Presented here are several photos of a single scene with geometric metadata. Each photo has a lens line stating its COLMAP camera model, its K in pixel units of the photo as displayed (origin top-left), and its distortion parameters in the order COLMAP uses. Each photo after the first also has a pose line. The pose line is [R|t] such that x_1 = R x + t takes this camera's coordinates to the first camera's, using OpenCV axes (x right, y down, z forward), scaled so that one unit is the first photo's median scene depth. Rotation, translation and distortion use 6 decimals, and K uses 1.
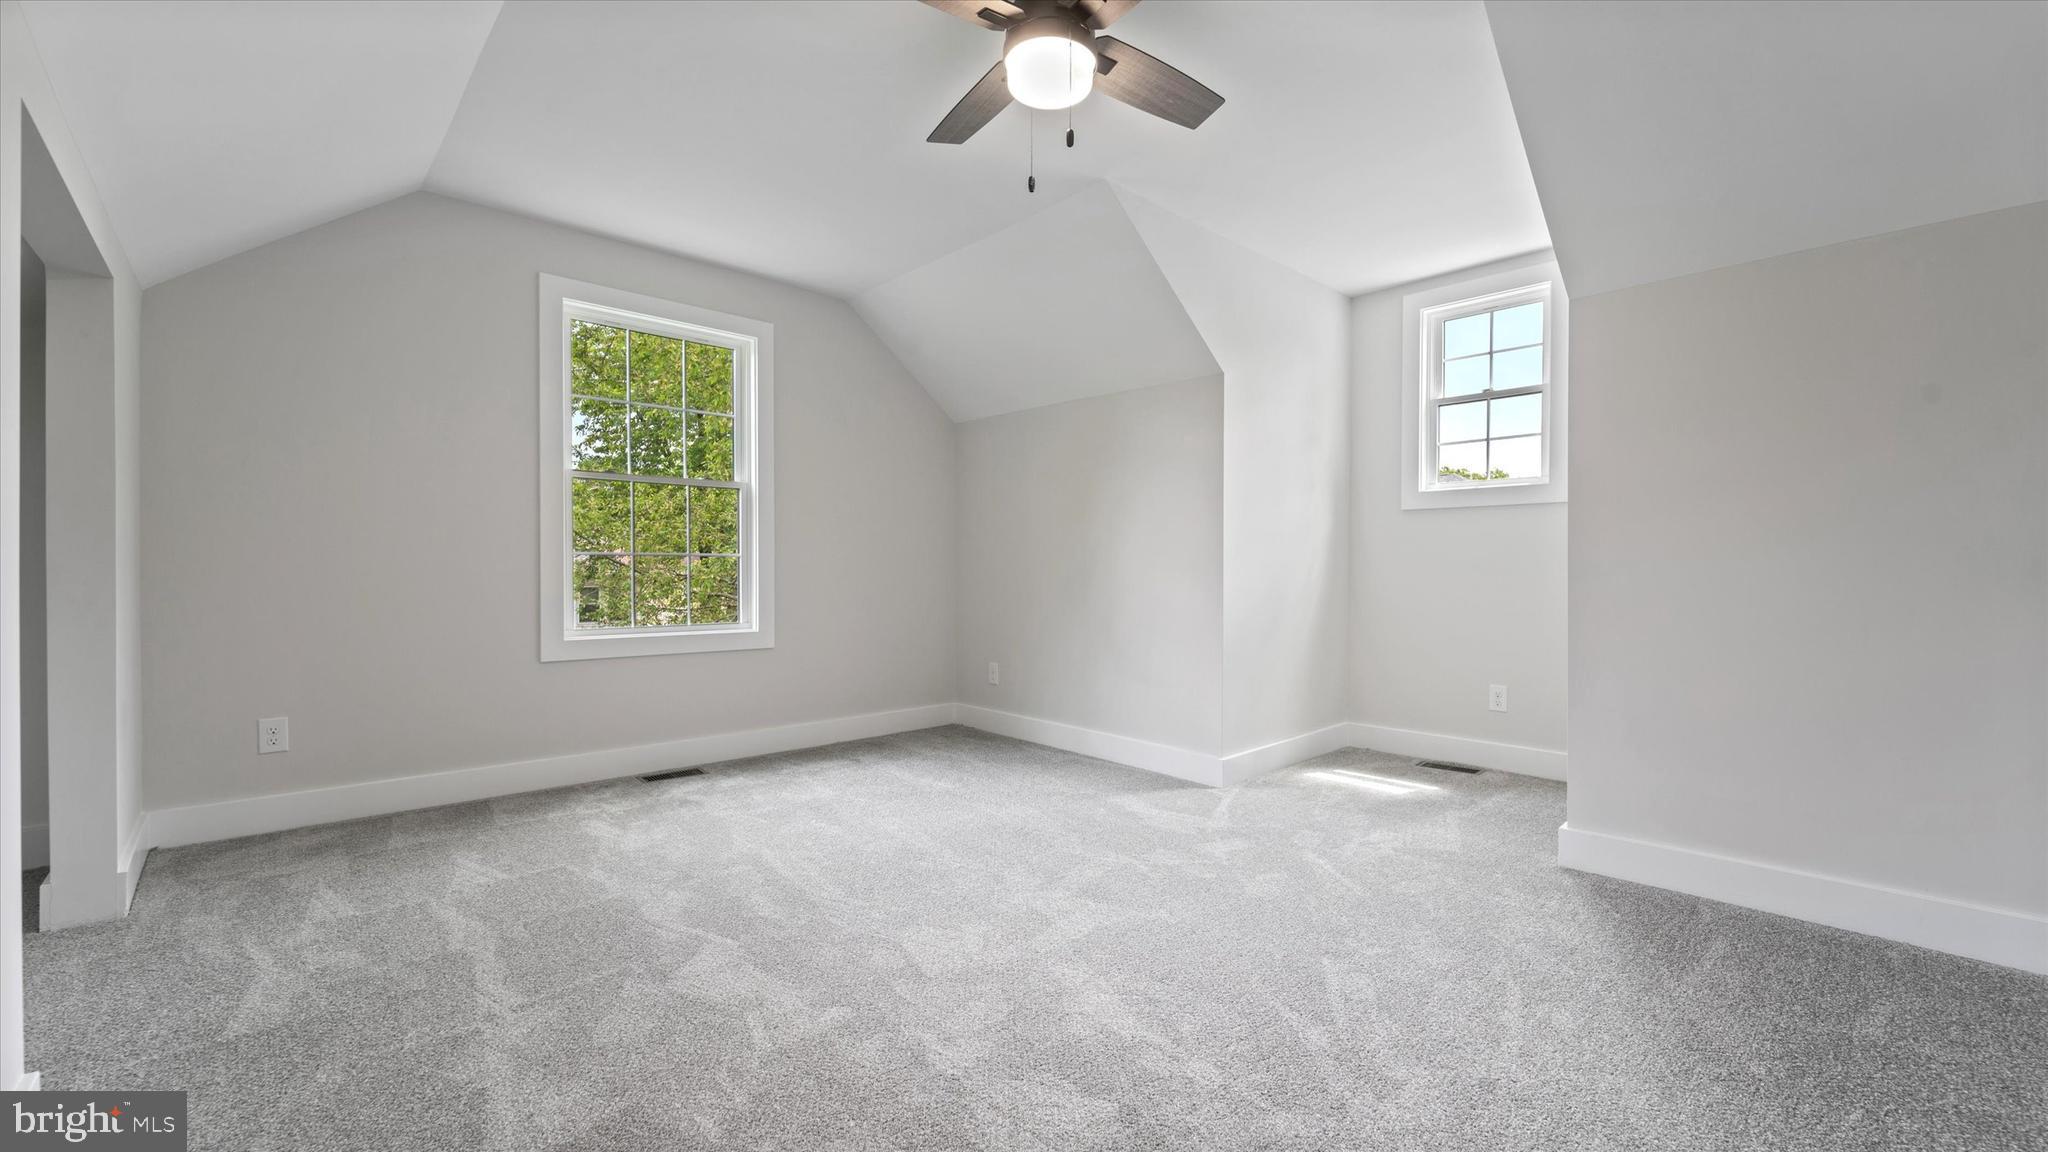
lens RADIAL K [[826.1, 0, 1024.0], [0, 826.1, 576.0], [0, 0, 1]] dist [0.000018, -0.000123]
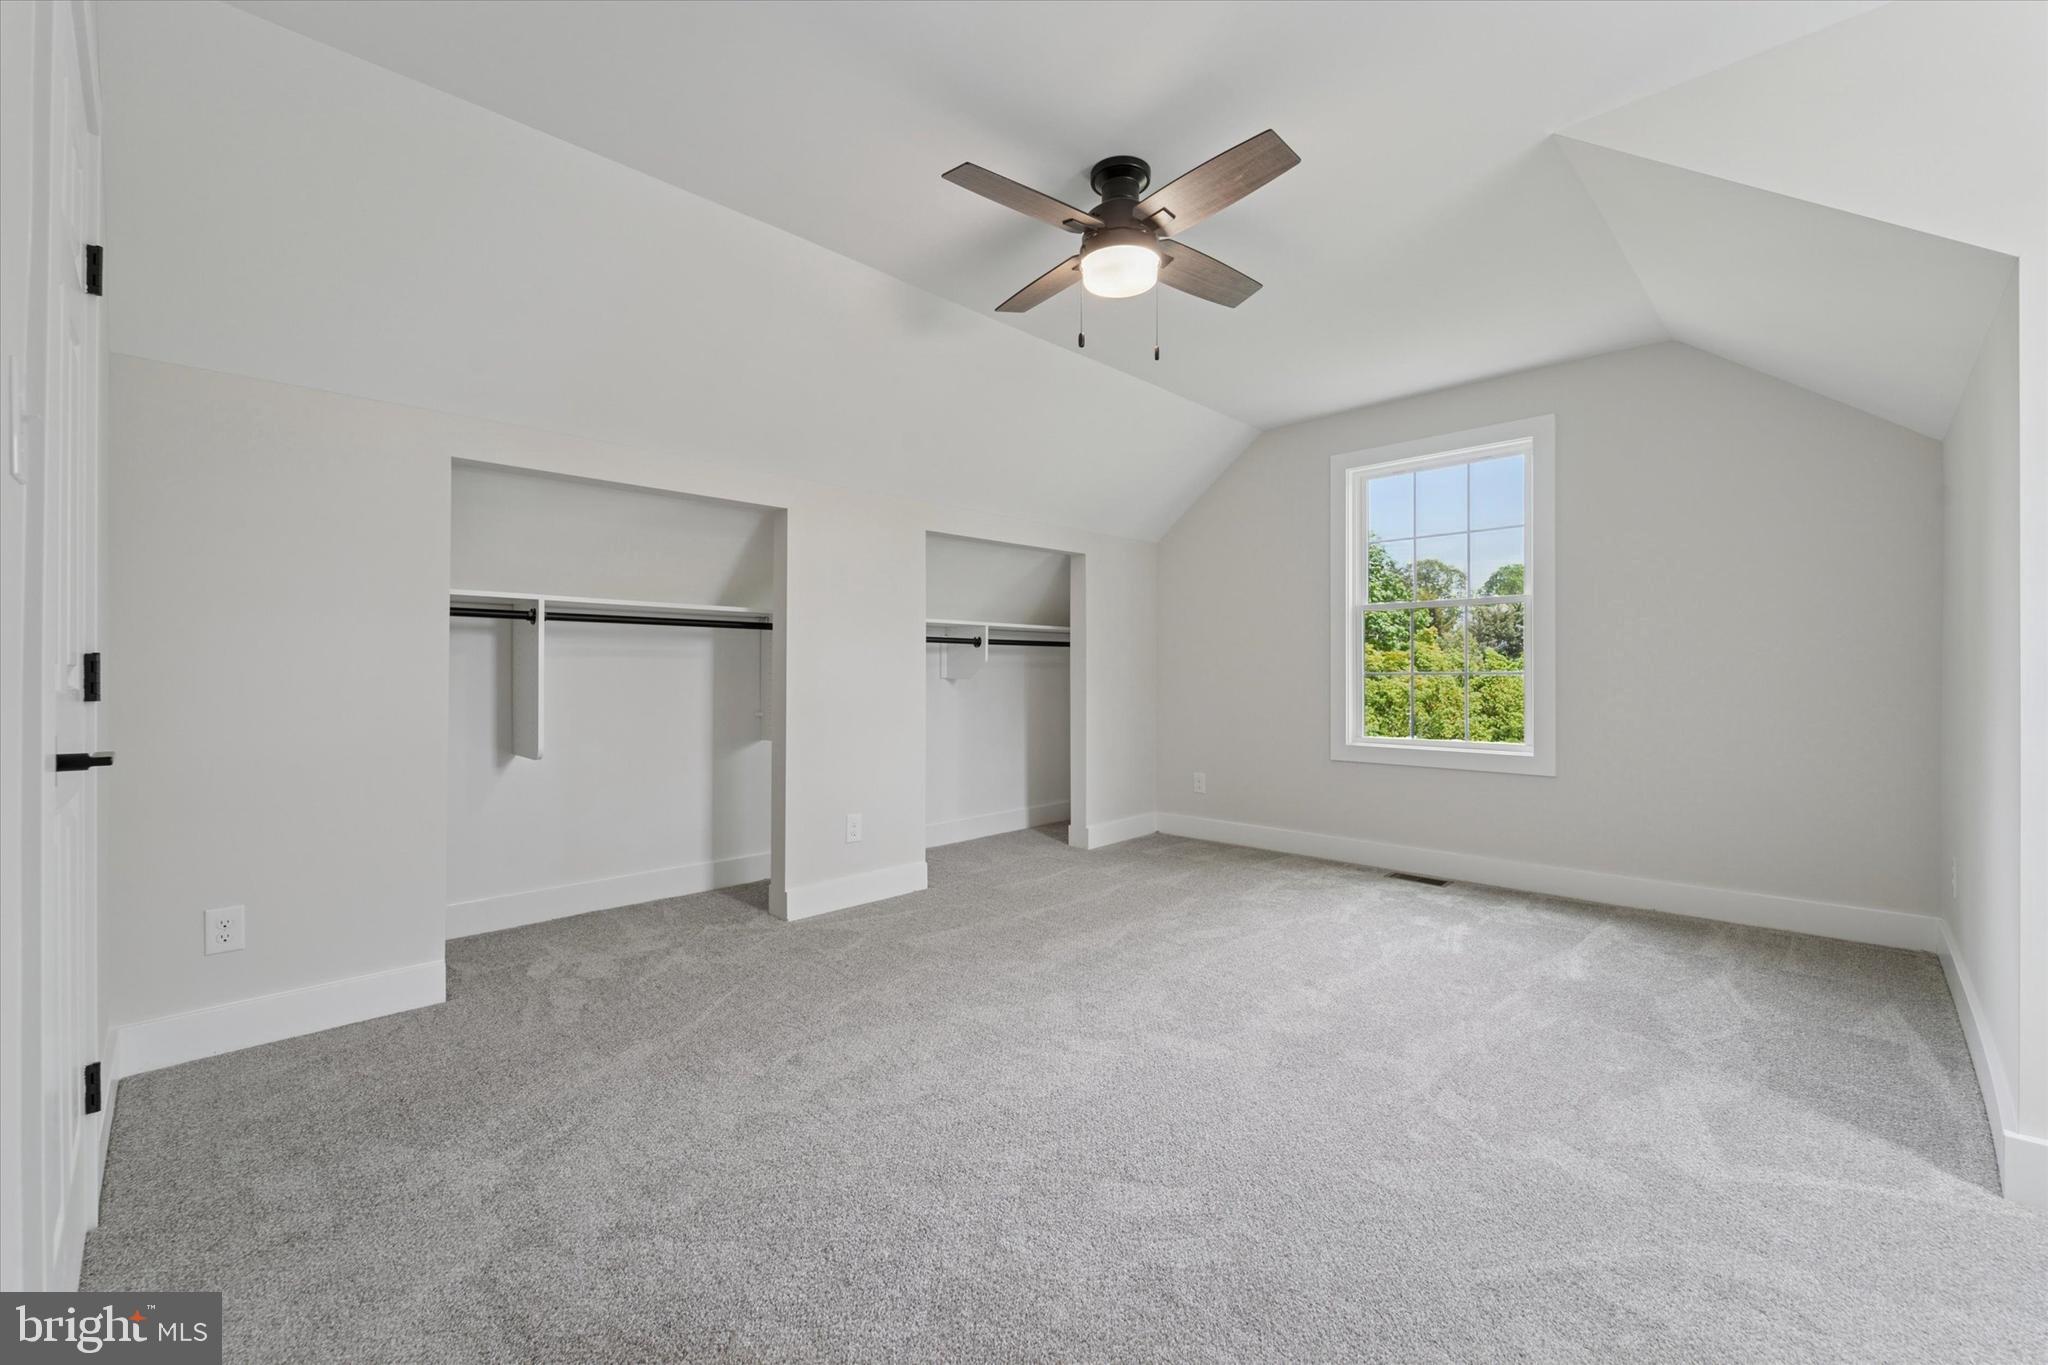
lens RADIAL K [[839.7, 0, 1028.9], [0, 839.7, 668.6], [0, 0, 1]] dist [0.000301, -0.000054]
pose [[0.044885, -0.012107, -0.998919, 1.118099], [-0.004325, 0.999915, -0.012313, -0.030385], [0.998983, 0.004873, 0.044829, 0.765006]]
